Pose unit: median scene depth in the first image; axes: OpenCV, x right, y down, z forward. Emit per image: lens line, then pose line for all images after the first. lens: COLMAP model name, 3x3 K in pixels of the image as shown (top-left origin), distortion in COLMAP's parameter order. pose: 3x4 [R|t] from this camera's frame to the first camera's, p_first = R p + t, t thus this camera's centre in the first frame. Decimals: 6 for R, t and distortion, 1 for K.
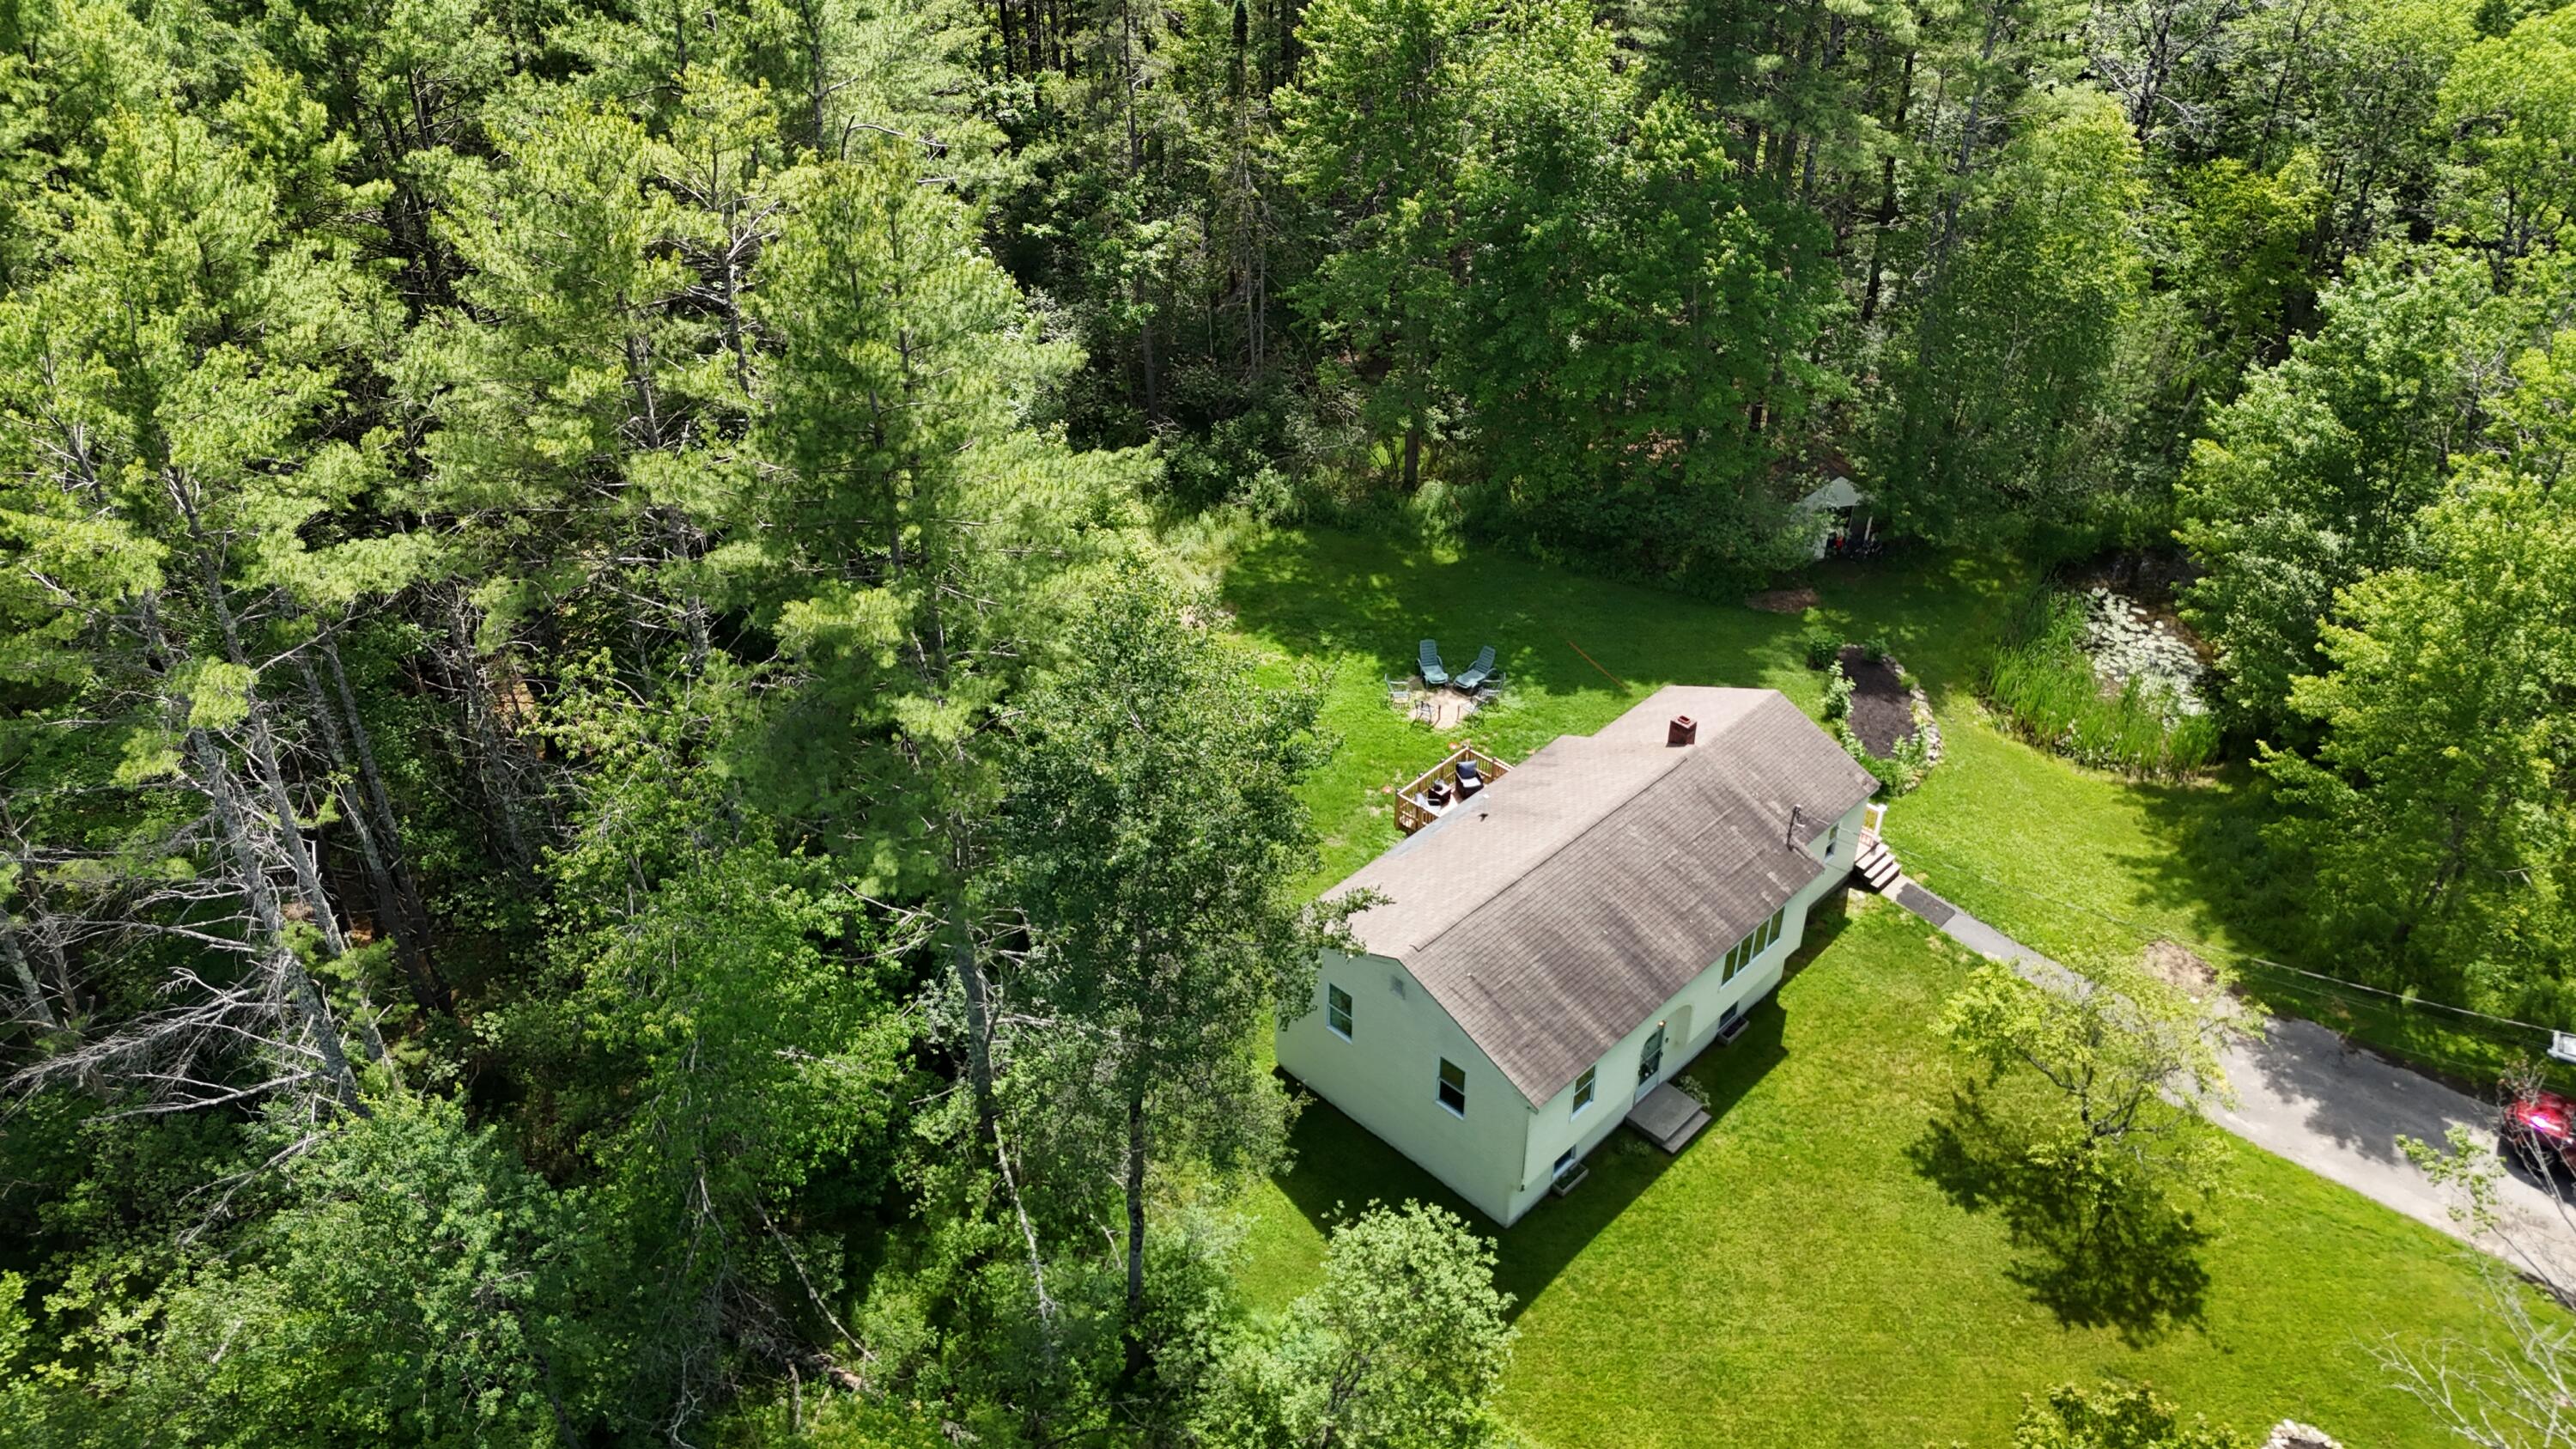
lens RADIAL K [[1889.2, 0, 1288.0], [0, 1889.2, 724.5], [0, 0, 1]] dist [0.111583, -0.163612]
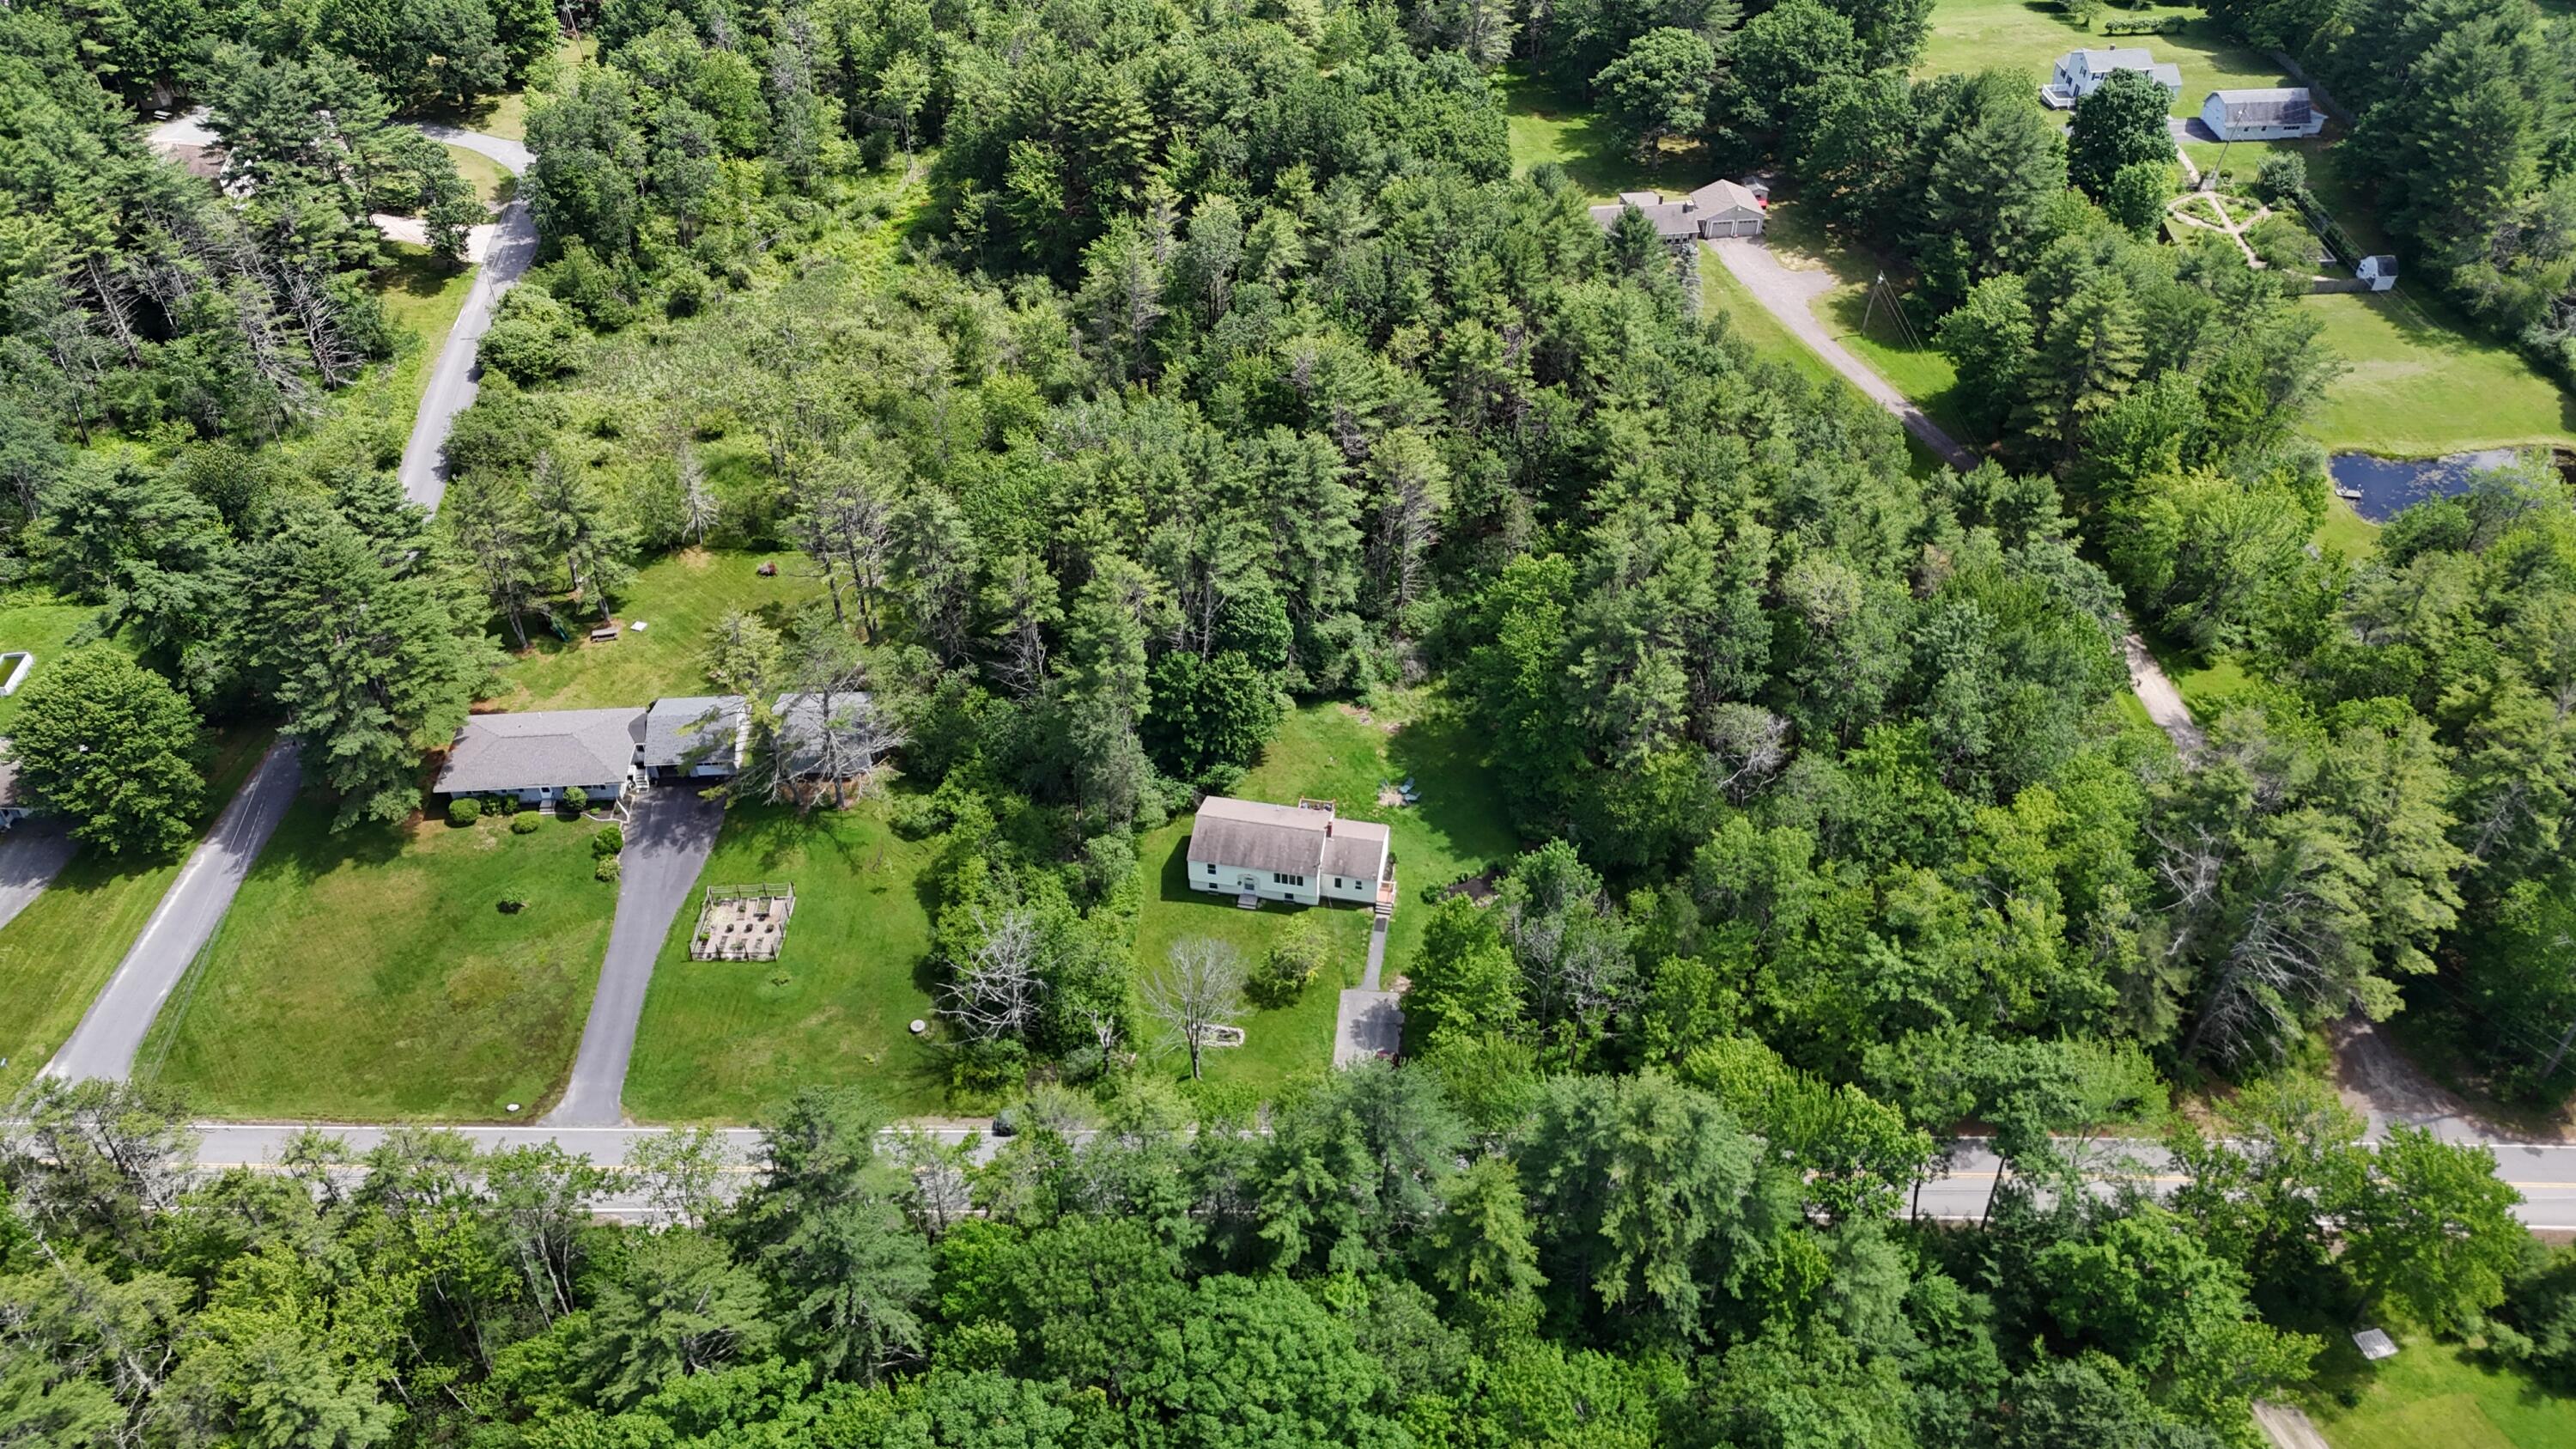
lens RADIAL K [[1889.2, 0, 1288.0], [0, 1889.2, 724.5], [0, 0, 1]] dist [0.111583, -0.163612]
pose [[0.555077, 0.550340, -0.623711, 2.081542], [-0.470241, 0.826131, 0.310454, -1.110553], [0.686122, 0.120969, 0.717359, -1.426358]]
